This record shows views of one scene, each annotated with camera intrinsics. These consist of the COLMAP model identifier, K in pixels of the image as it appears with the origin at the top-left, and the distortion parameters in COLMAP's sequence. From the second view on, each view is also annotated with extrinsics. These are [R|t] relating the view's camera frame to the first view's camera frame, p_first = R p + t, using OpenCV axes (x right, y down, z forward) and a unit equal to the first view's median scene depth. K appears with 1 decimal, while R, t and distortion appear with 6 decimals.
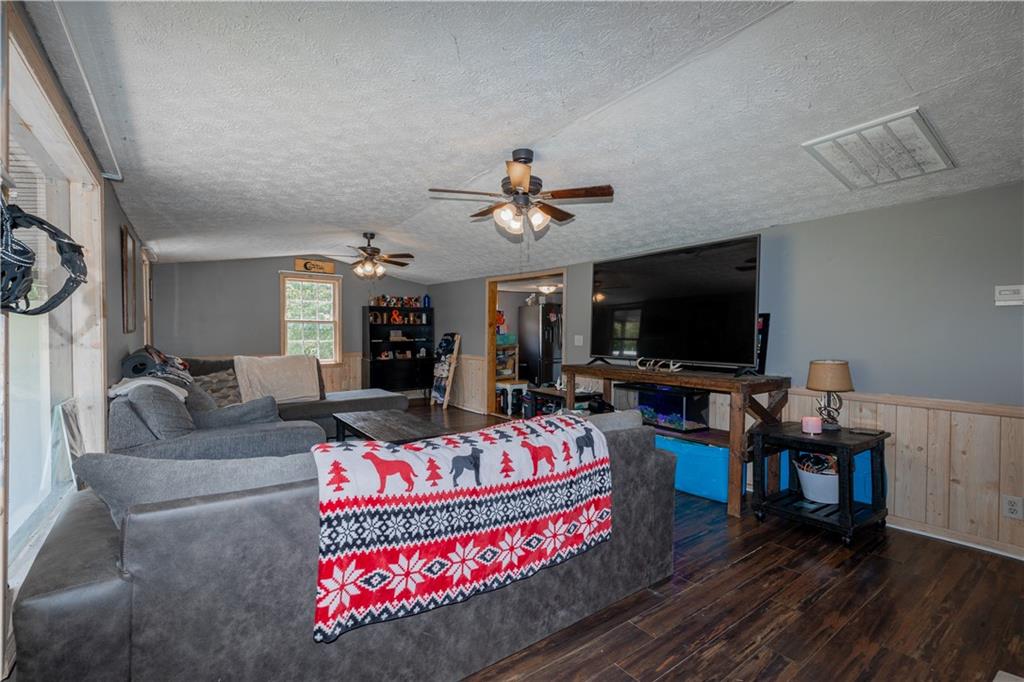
lens RADIAL K [[447.0, 0, 518.3], [0, 447.0, 342.4], [0, 0, 1]] dist [-0.016327, -0.000120]
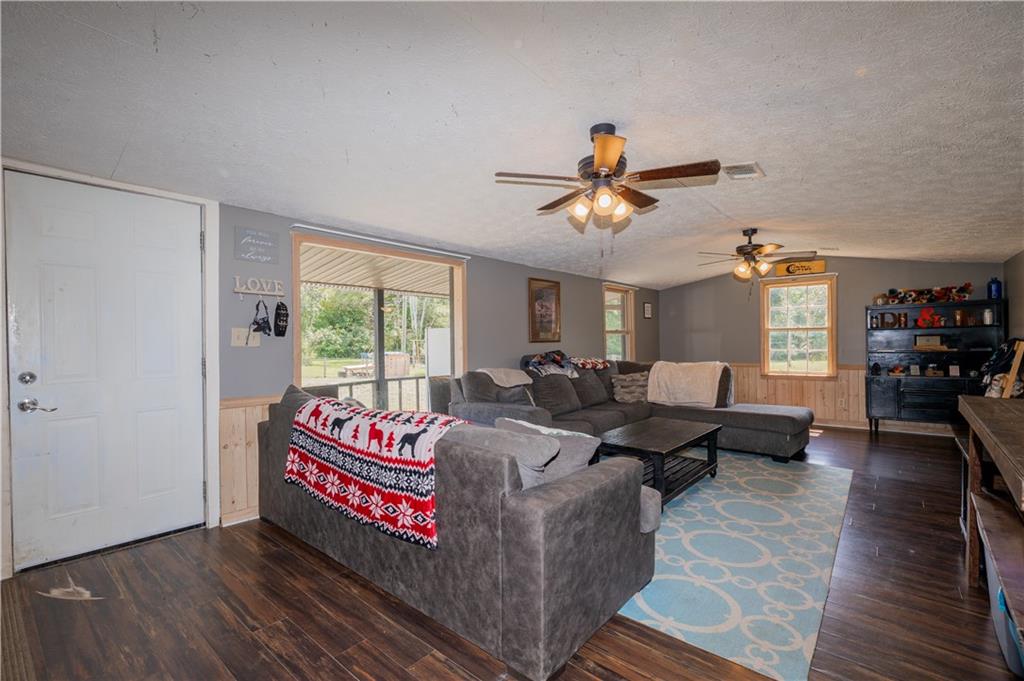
lens RADIAL K [[447.0, 0, 517.4], [0, 447.0, 343.9], [0, 0, 1]] dist [-0.016327, -0.000120]
pose [[0.258937, -0.008216, -0.965859, 0.431327], [-0.011235, 0.999871, -0.011518, 0.001909], [0.965829, 0.013834, 0.258811, 0.335929]]
